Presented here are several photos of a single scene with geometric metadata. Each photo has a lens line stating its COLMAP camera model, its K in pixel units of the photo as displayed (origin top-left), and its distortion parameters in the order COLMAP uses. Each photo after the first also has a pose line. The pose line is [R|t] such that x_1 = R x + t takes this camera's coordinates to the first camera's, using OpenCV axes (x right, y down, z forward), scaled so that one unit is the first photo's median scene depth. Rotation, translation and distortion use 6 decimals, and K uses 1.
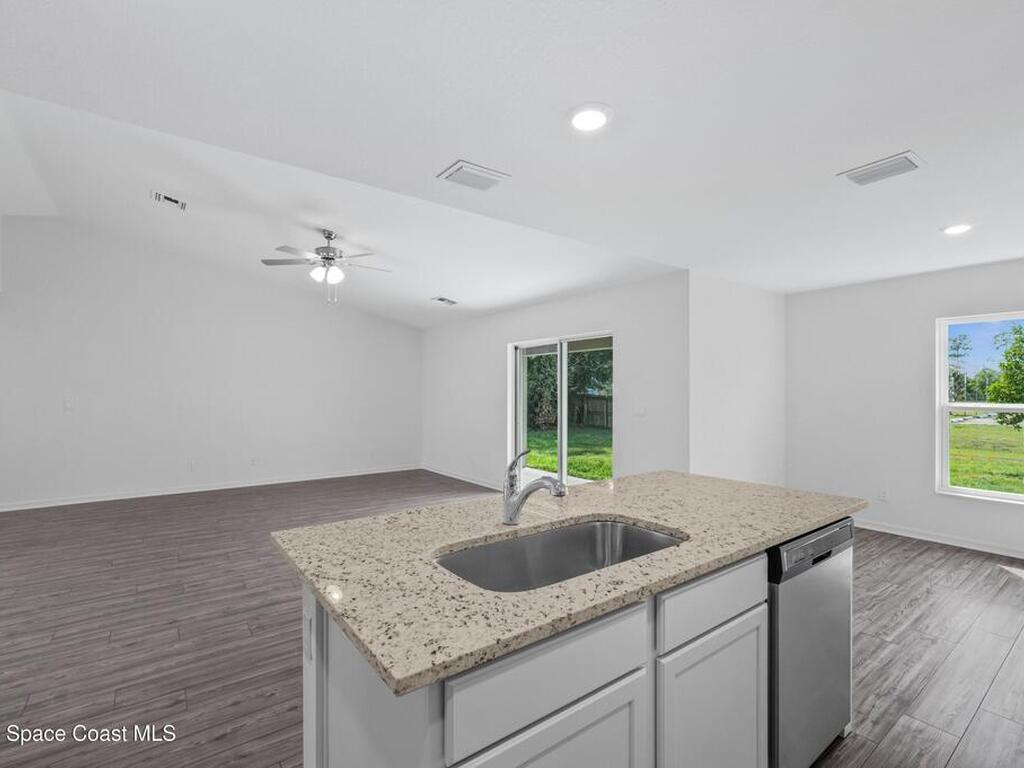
lens RADIAL K [[479.9, 0, 509.9], [0, 479.9, 390.5], [0, 0, 1]] dist [-0.000051, 0.000755]
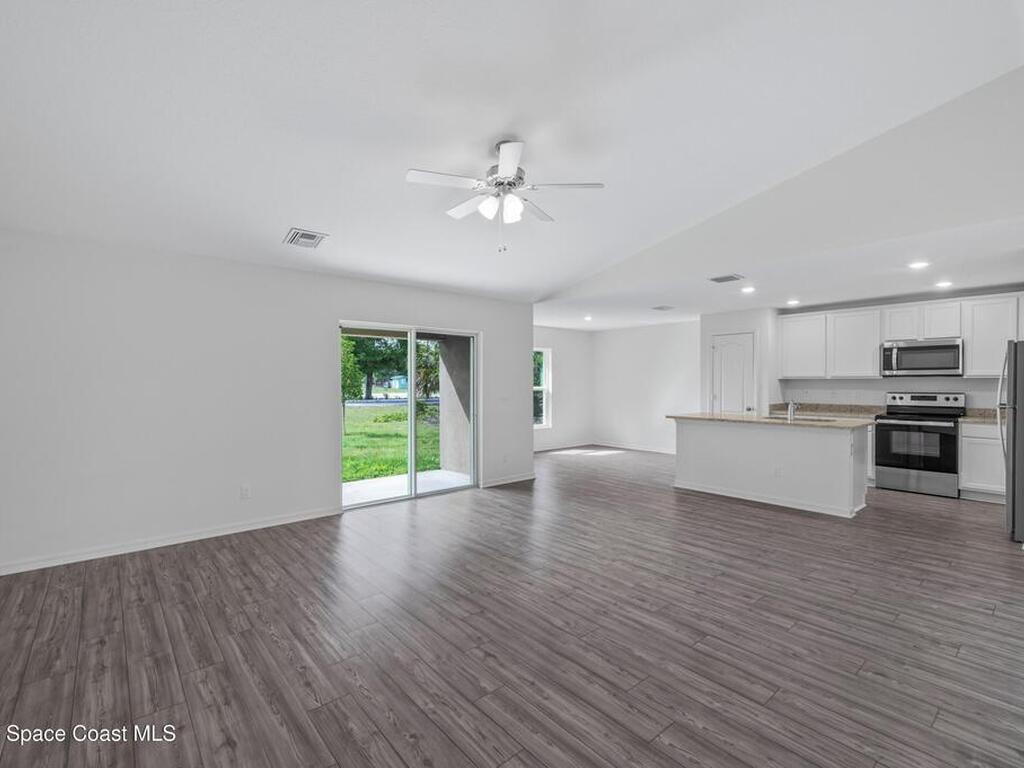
lens RADIAL K [[479.9, 0, 510.6], [0, 479.9, 383.0], [0, 0, 1]] dist [-0.000051, 0.000755]
pose [[-0.066057, -0.003751, 0.997809, -1.536151], [0.000071, 0.999993, 0.003764, 0.001531], [-0.997816, 0.000319, -0.066056, 1.513909]]
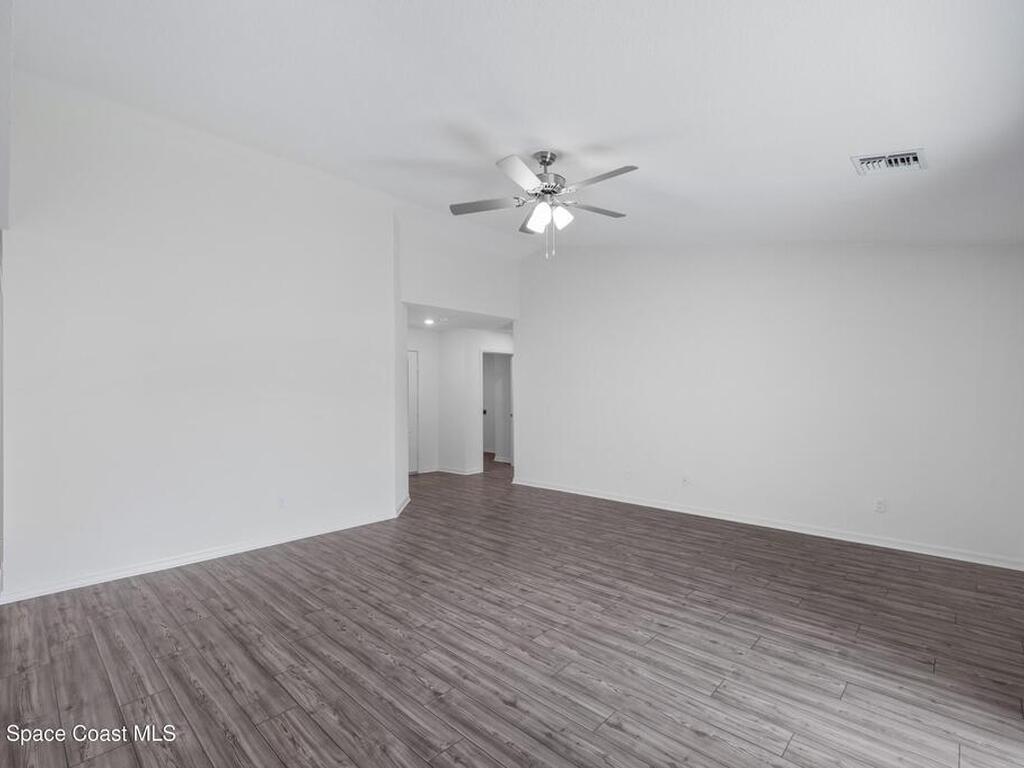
lens RADIAL K [[479.9, 0, 510.7], [0, 479.9, 386.5], [0, 0, 1]] dist [-0.000051, 0.000755]
pose [[0.171623, -0.016875, -0.985018, 0.397850], [0.008177, 0.999843, -0.015704, 0.005060], [0.985129, -0.005359, 0.171734, 1.218276]]
